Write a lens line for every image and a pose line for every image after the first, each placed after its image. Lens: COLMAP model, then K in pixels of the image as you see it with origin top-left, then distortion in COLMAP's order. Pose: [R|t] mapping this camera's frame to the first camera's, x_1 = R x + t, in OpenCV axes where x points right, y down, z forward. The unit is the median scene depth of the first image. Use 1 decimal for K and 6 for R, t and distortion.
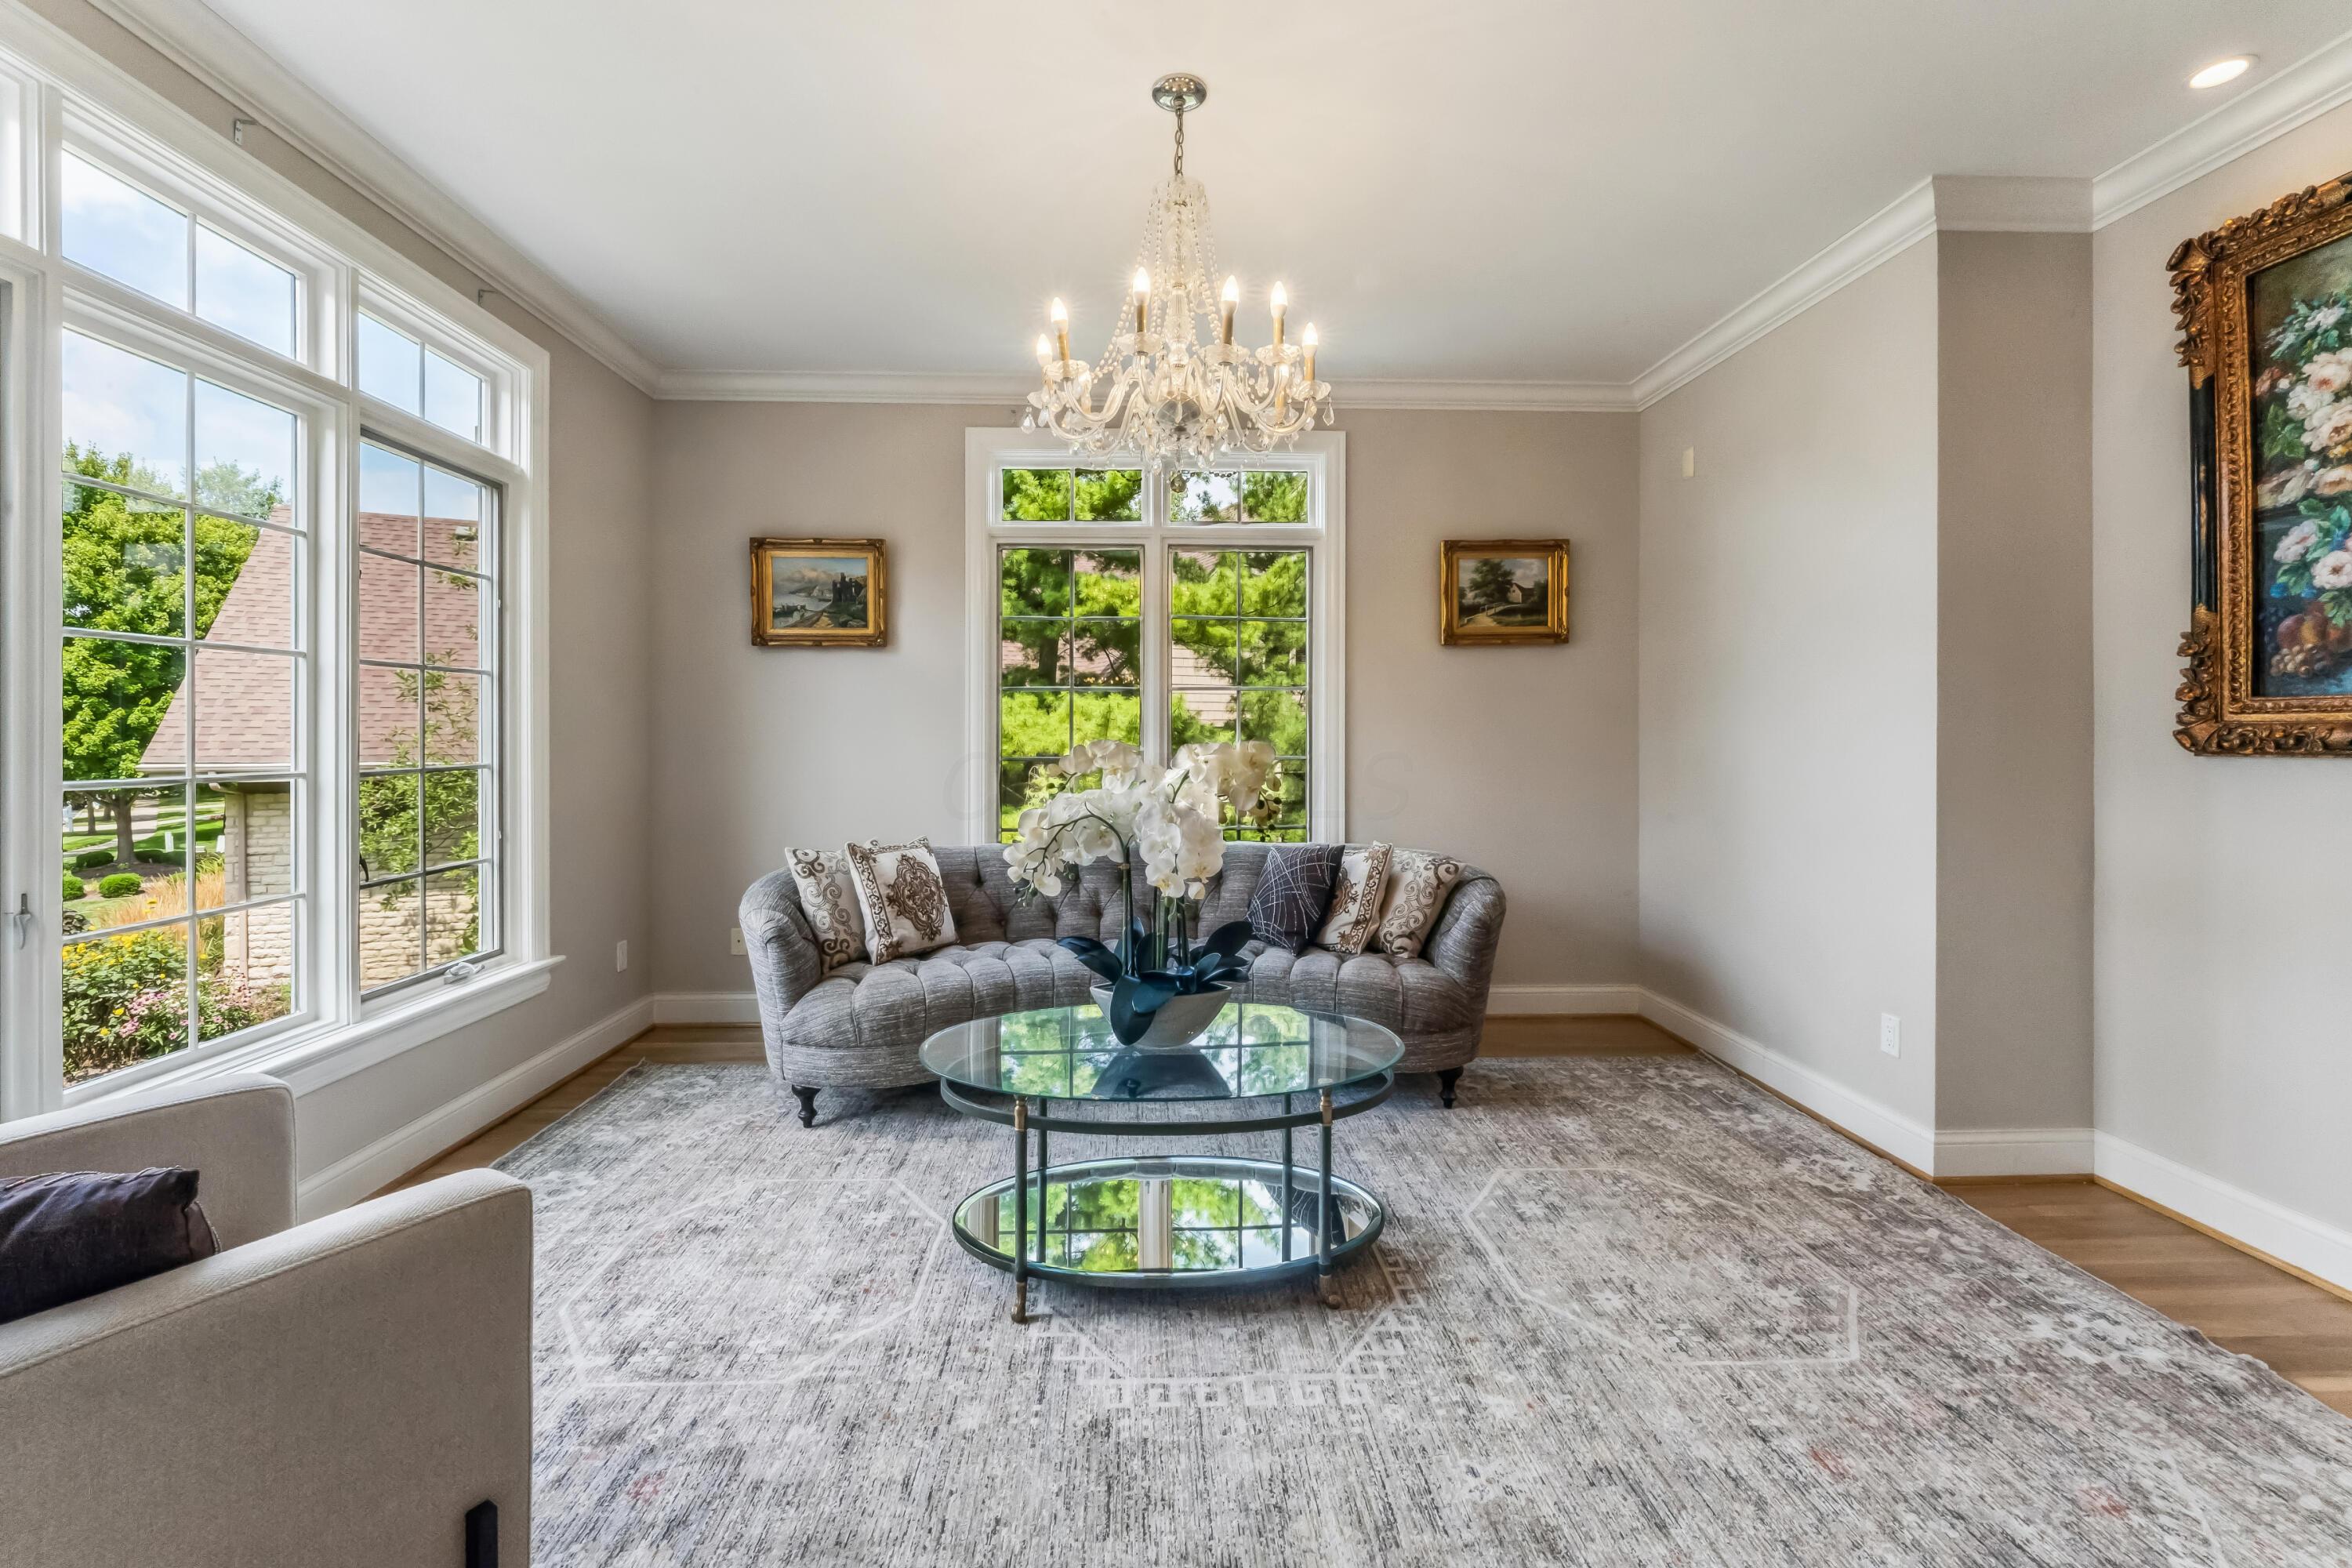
lens RADIAL K [[1020.3, 0, 1181.2], [0, 1020.3, 732.7], [0, 0, 1]] dist [0.002664, -0.000532]
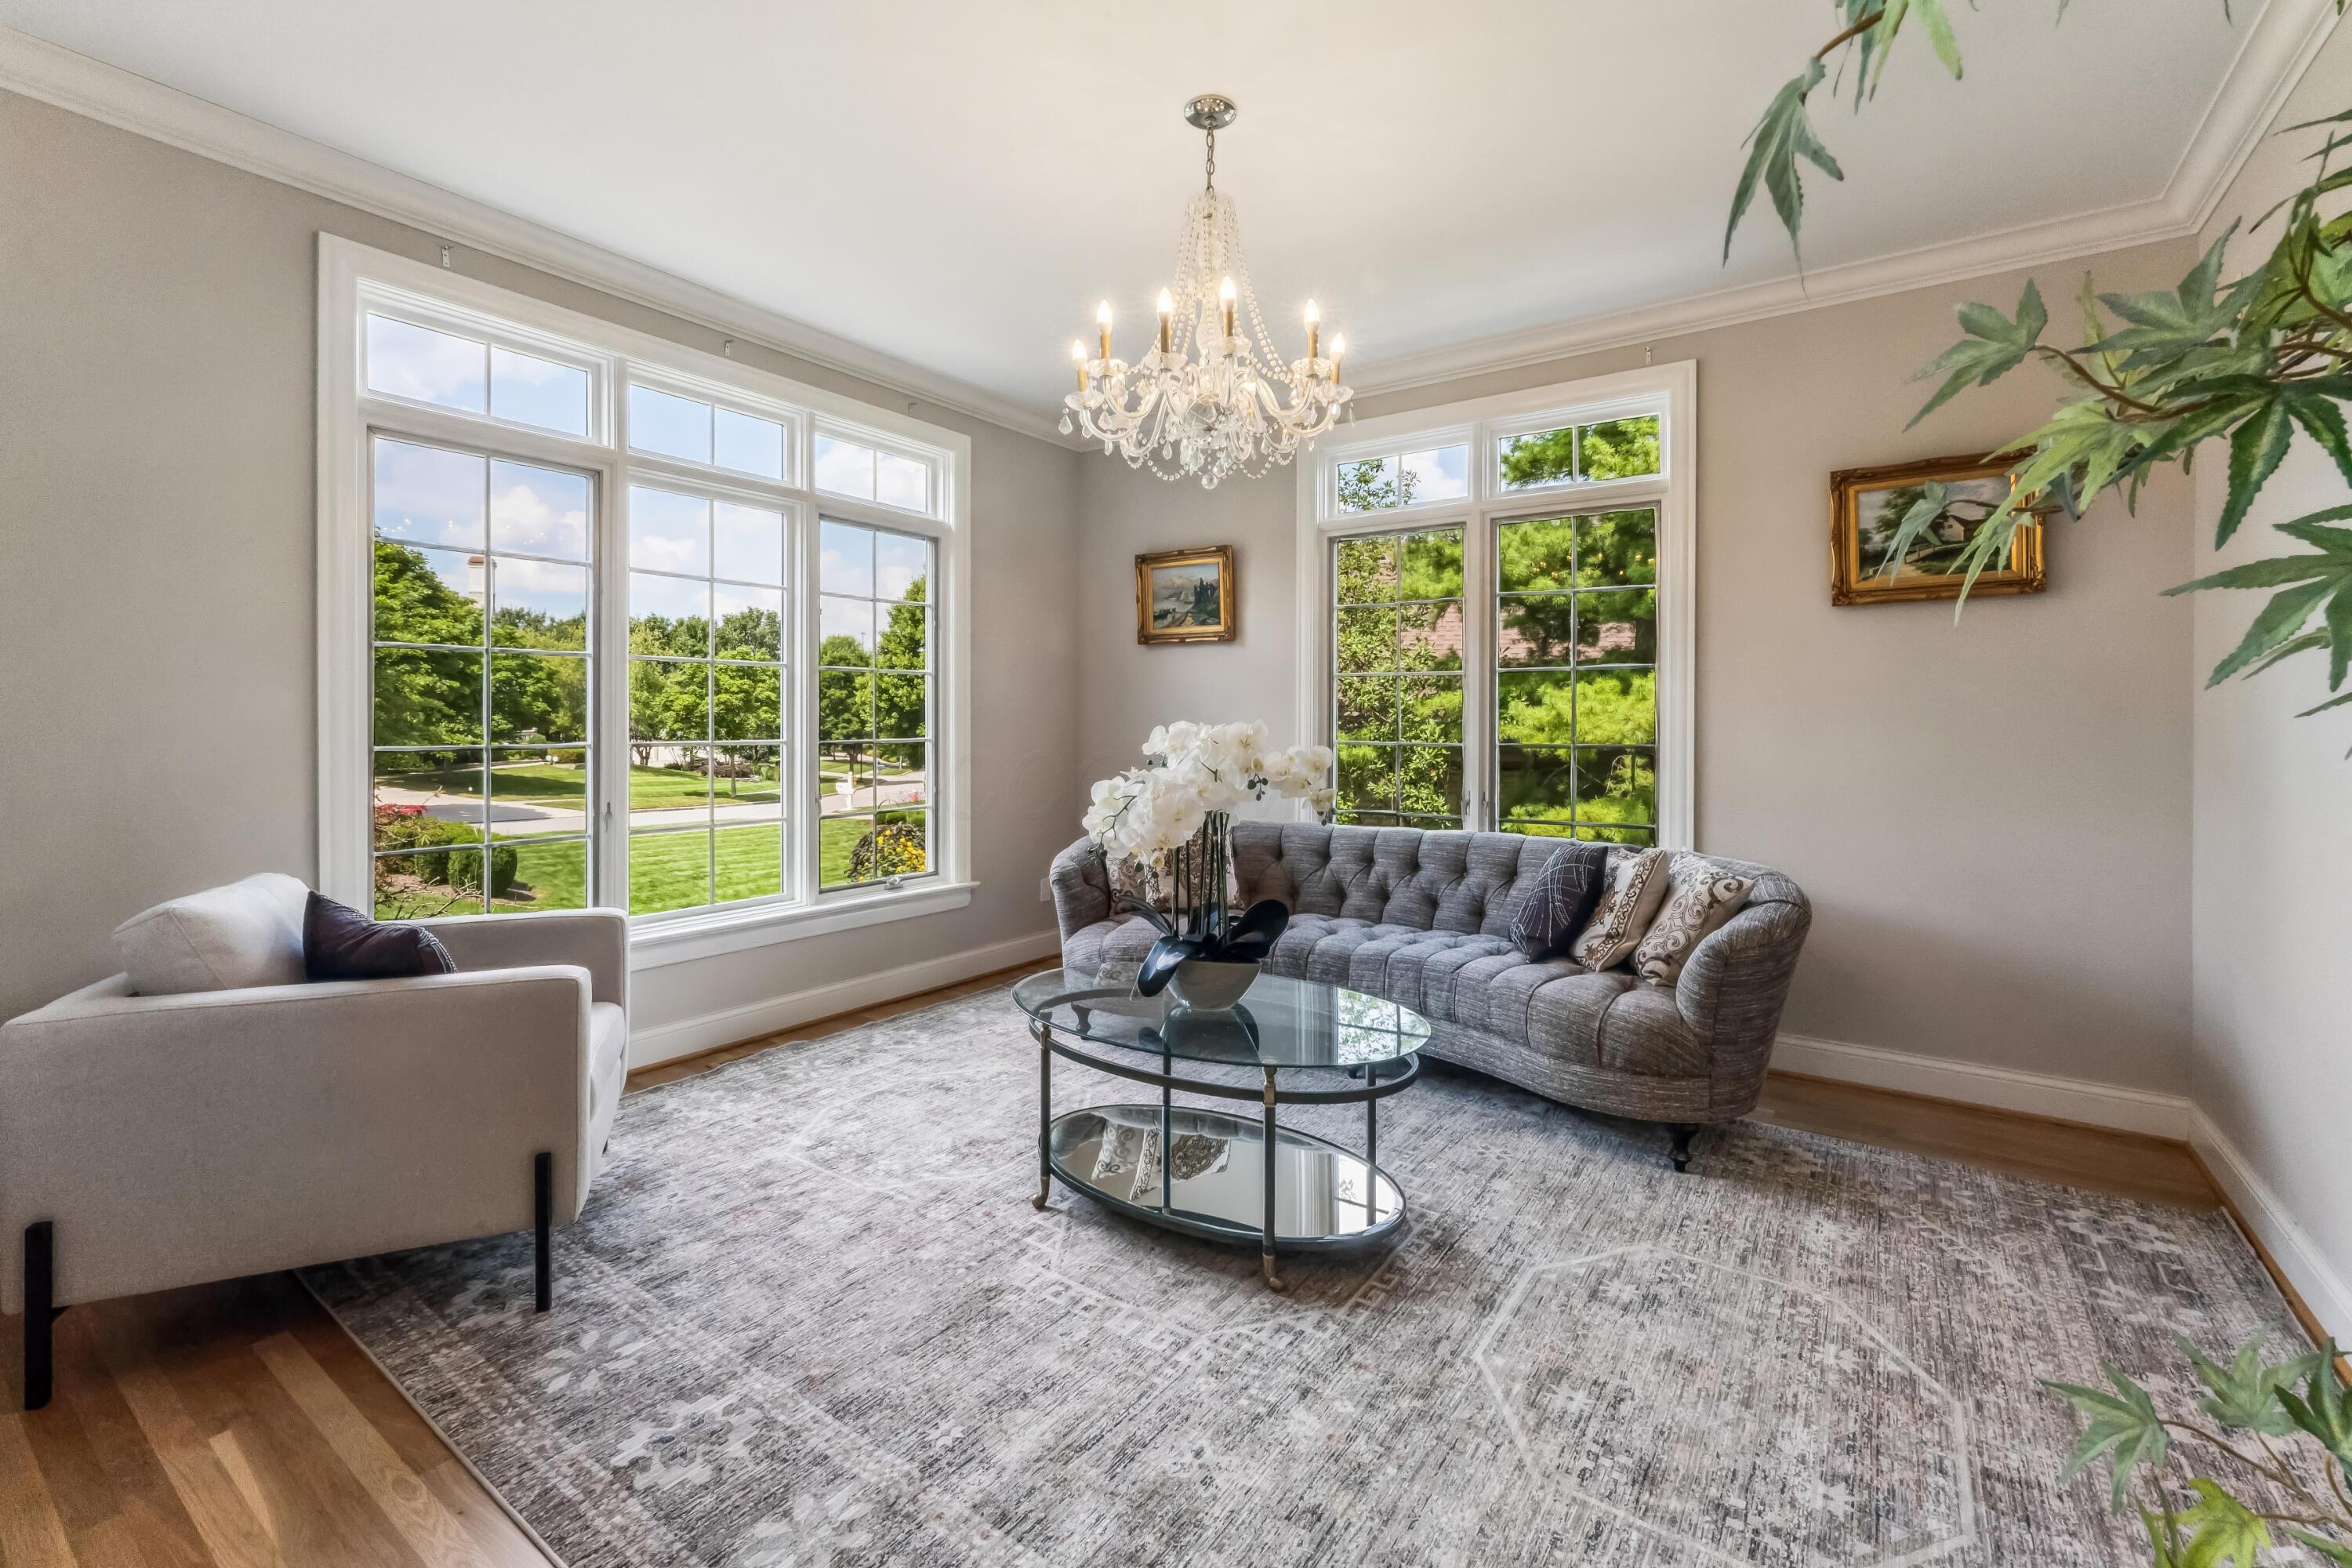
lens RADIAL K [[1020.3, 0, 1183.8], [0, 1020.3, 720.9], [0, 0, 1]] dist [0.002664, -0.000532]
pose [[0.791171, 0.002055, -0.611591, 0.440599], [-0.001997, 0.999998, 0.000776, 0.003910], [0.611591, 0.000607, 0.791174, 0.100322]]
